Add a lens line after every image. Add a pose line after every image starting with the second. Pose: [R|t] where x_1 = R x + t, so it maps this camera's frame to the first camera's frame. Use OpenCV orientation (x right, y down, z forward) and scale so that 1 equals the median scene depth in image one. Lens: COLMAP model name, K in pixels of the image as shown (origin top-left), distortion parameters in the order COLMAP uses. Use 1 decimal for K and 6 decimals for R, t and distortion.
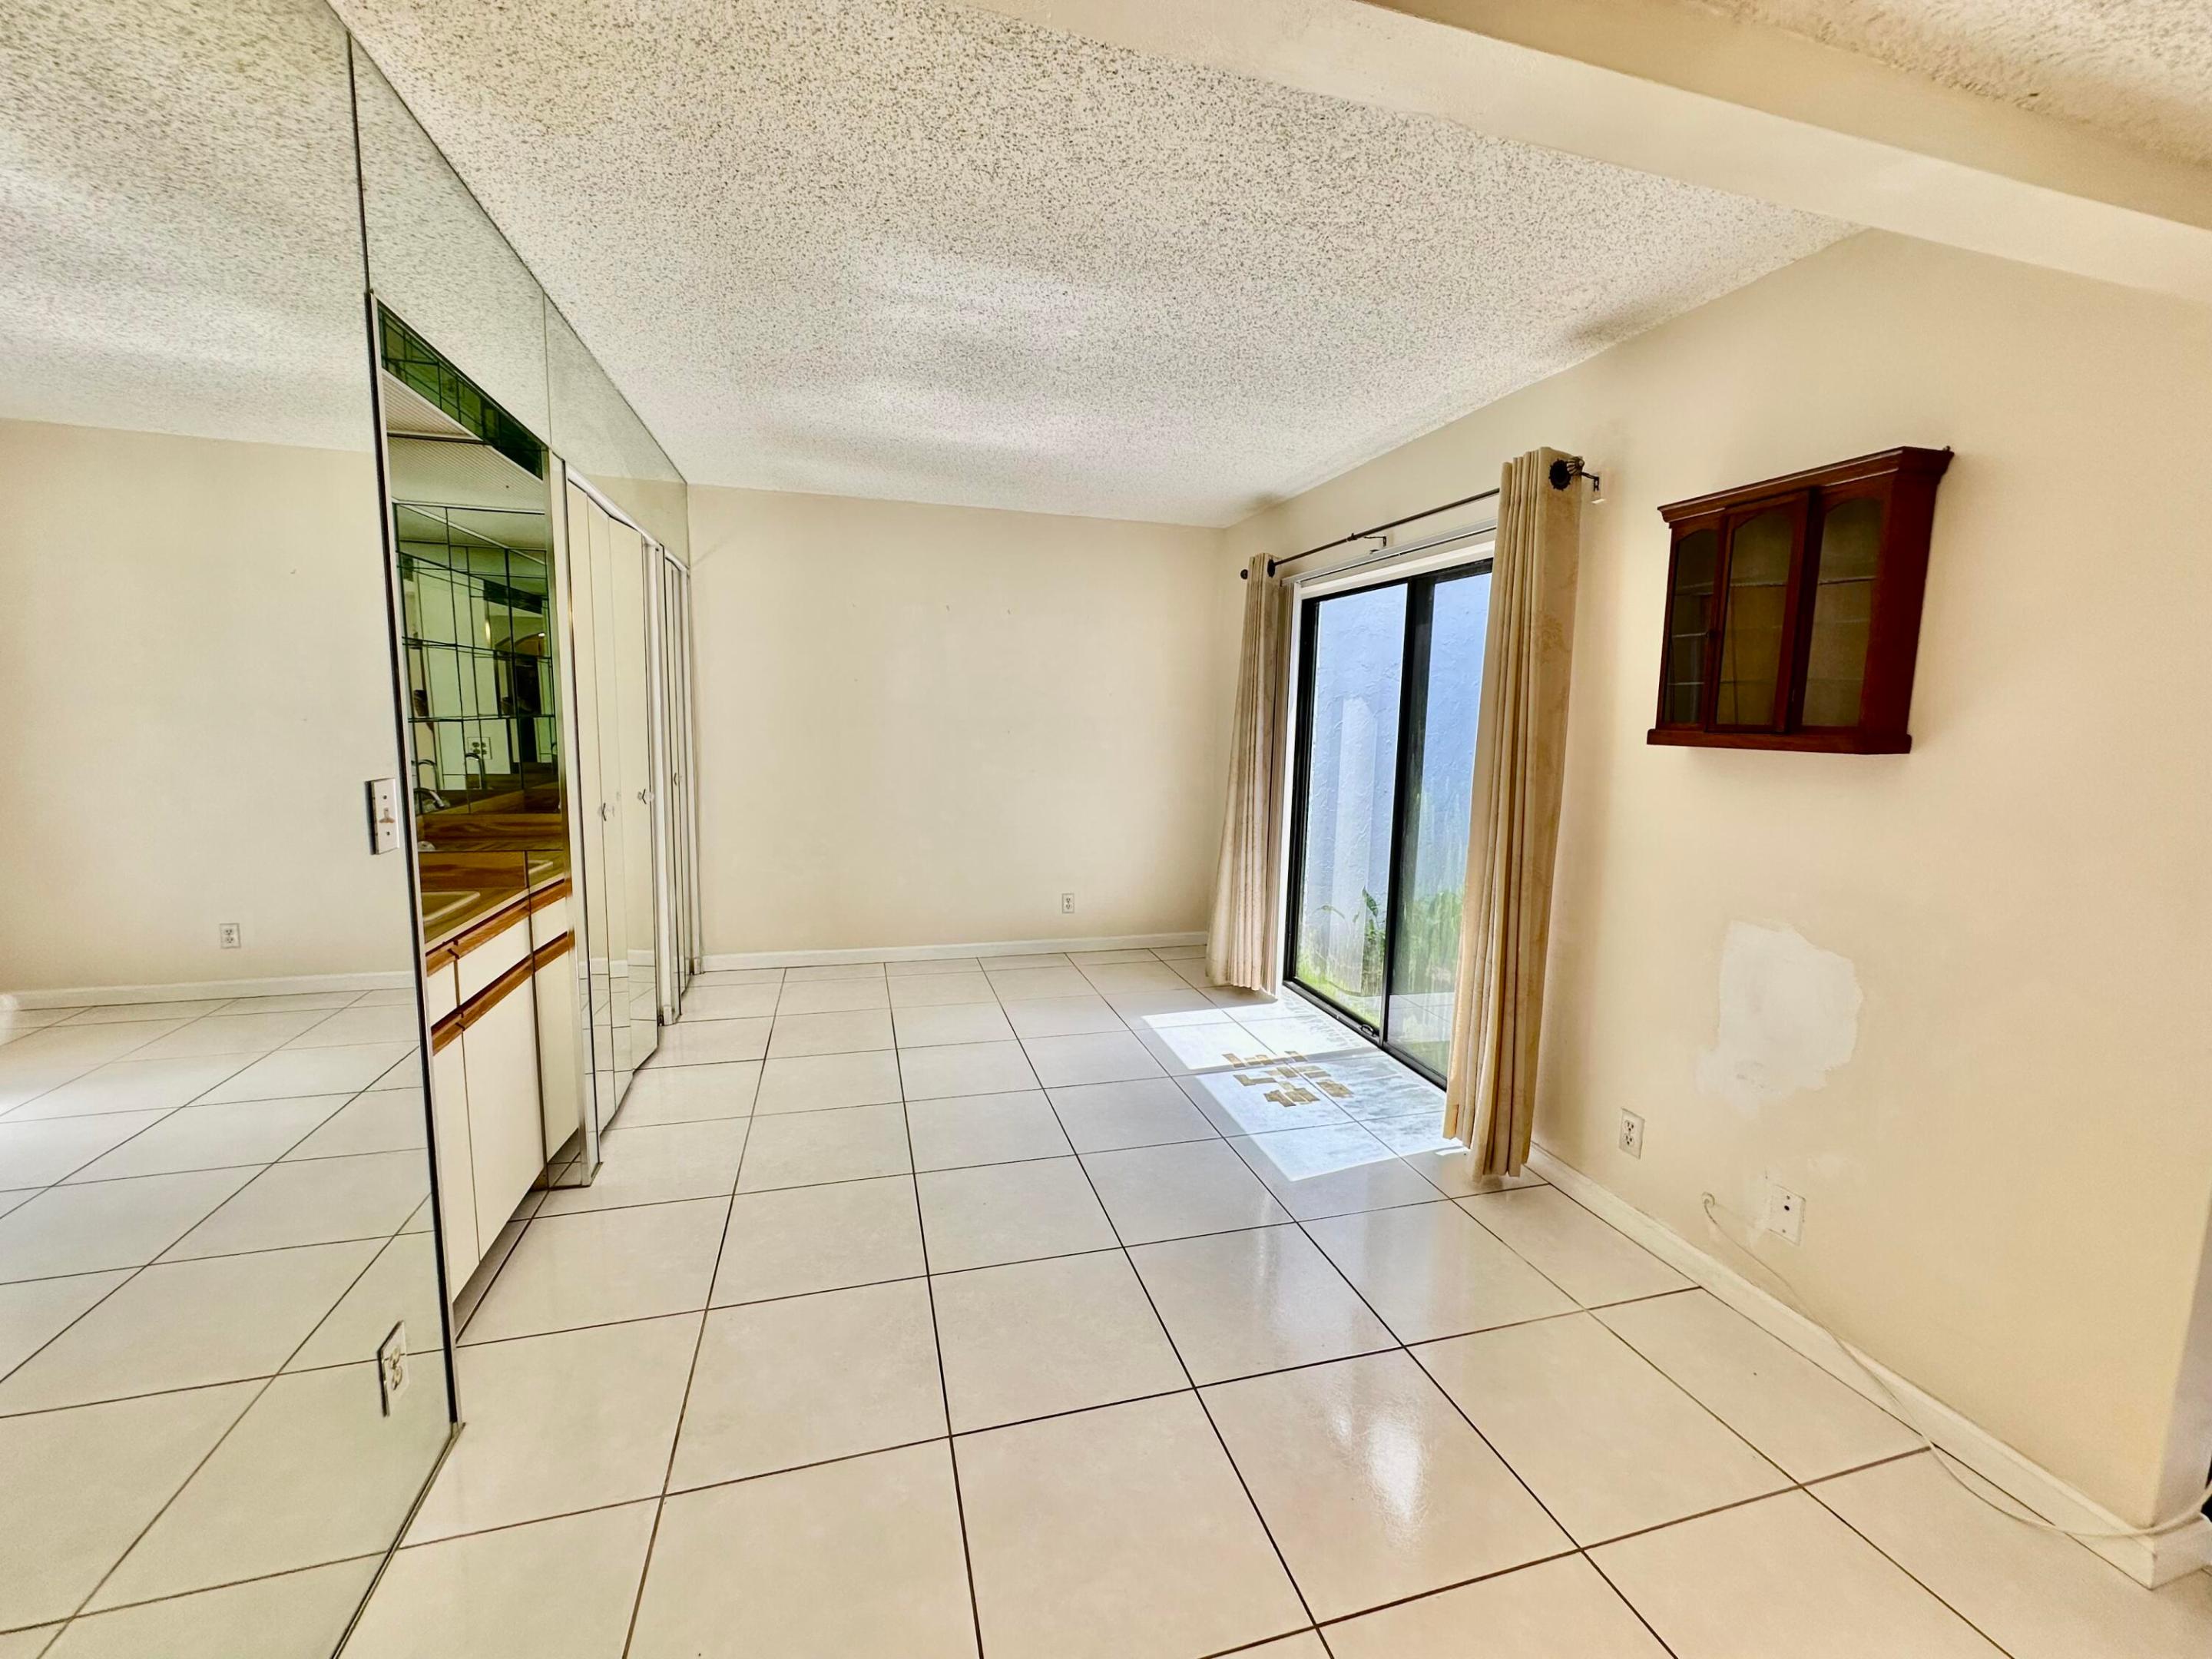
lens RADIAL K [[884.9, 0, 1102.6], [0, 884.9, 830.4], [0, 0, 1]] dist [-0.006571, 0.001156]
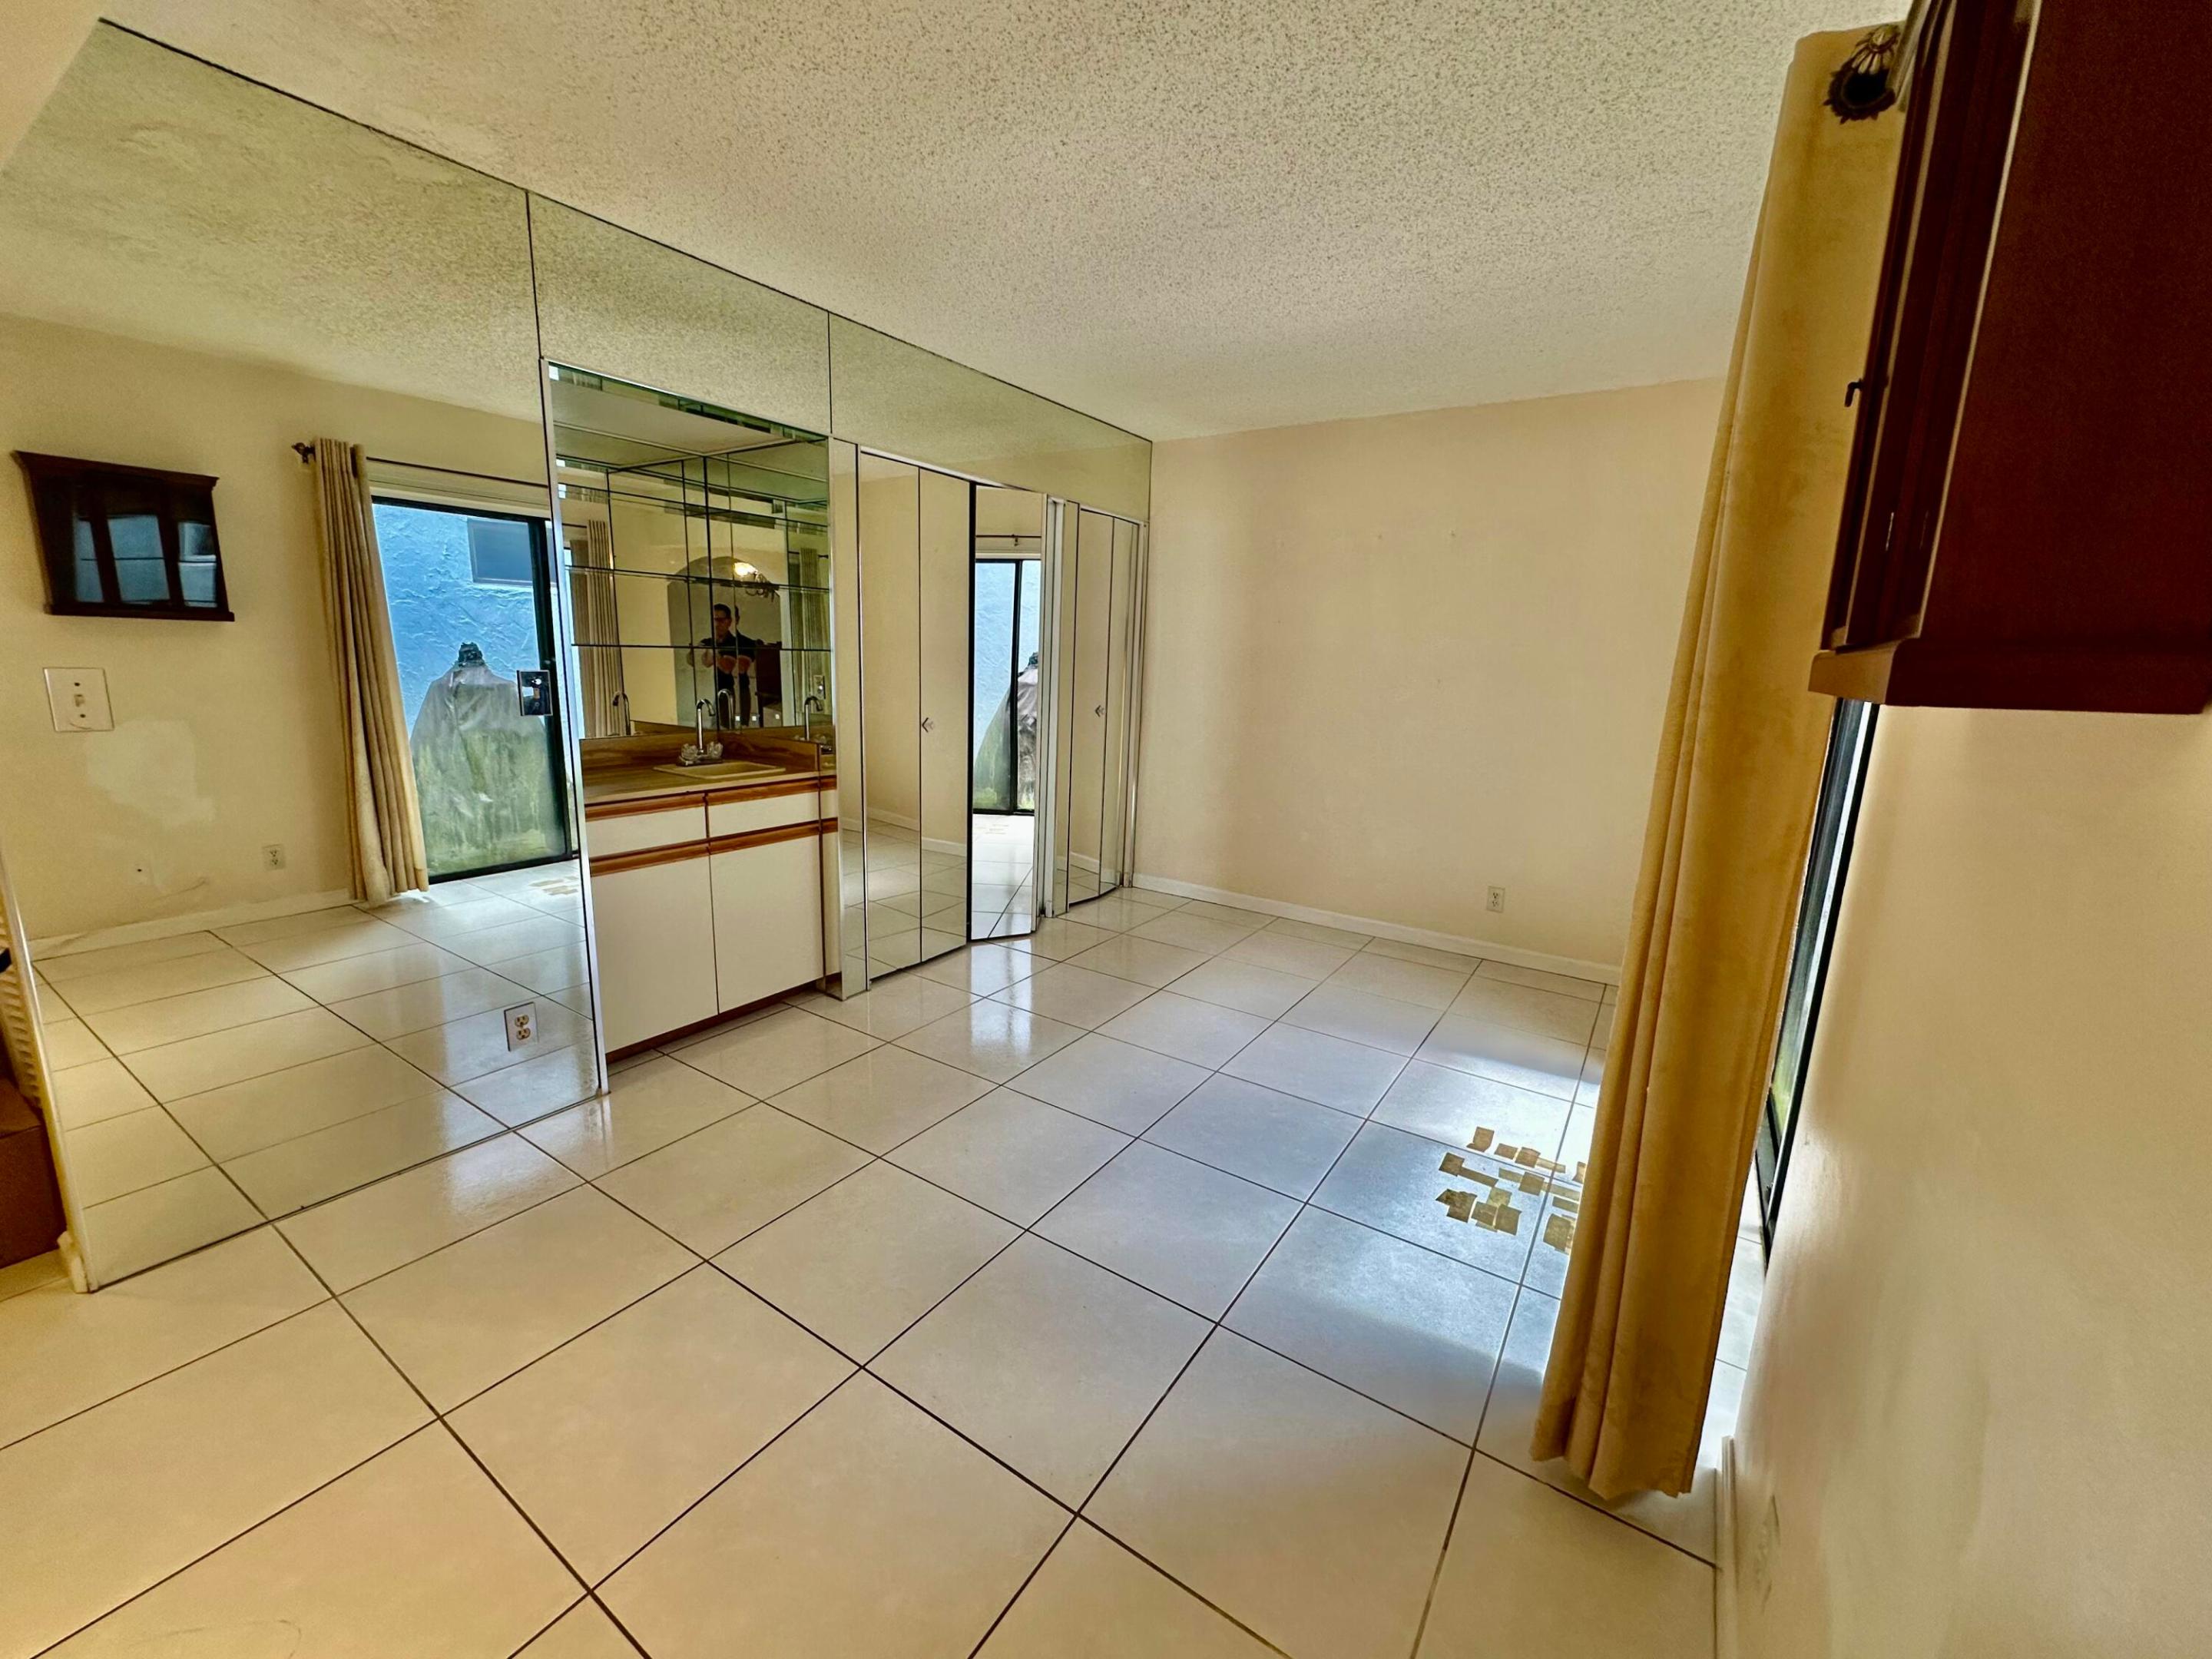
lens RADIAL K [[884.9, 0, 1123.5], [0, 884.9, 827.3], [0, 0, 1]] dist [-0.006571, 0.001156]
pose [[0.660587, 0.147452, -0.736127, 0.533972], [-0.120445, 0.988637, 0.089947, -0.021759], [0.741025, 0.029245, 0.670840, 0.358590]]
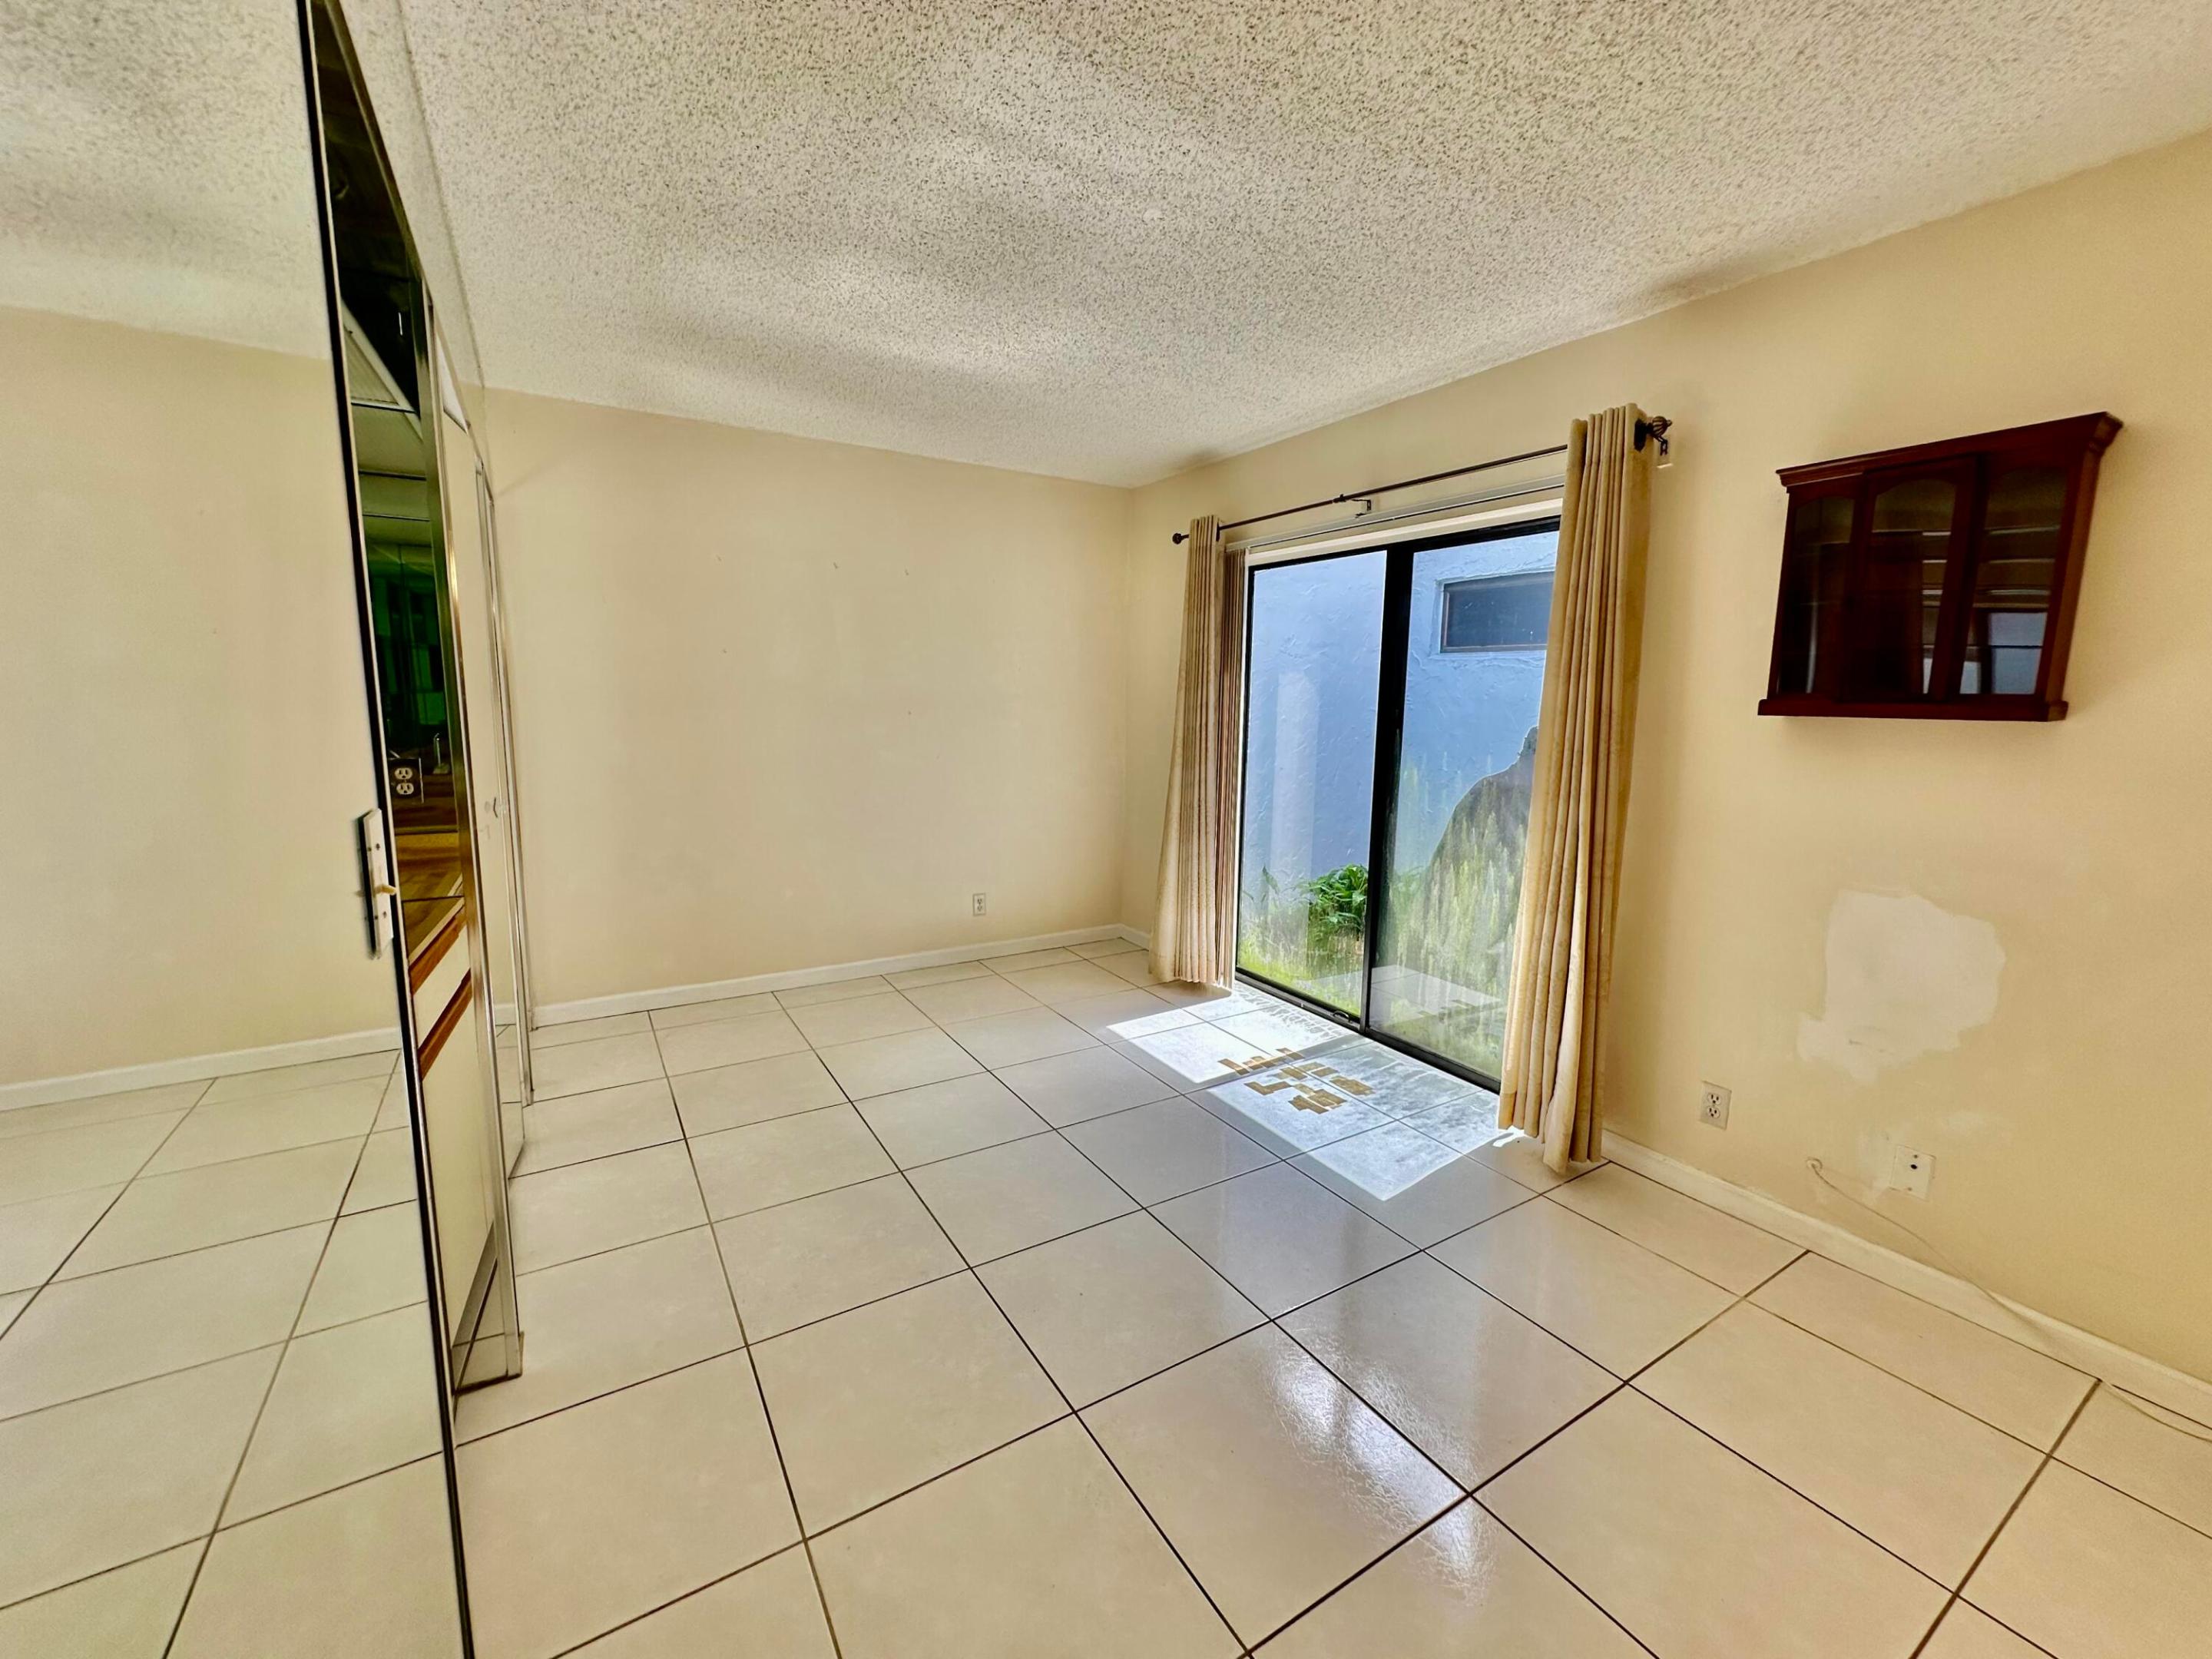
lens RADIAL K [[884.9, 0, 1103.4], [0, 884.9, 830.2], [0, 0, 1]] dist [-0.006571, 0.001156]
pose [[0.962478, -0.048569, 0.266976, -0.258441], [0.042562, 0.998694, 0.028247, -0.021049], [-0.268000, -0.015825, 0.963289, 0.183464]]
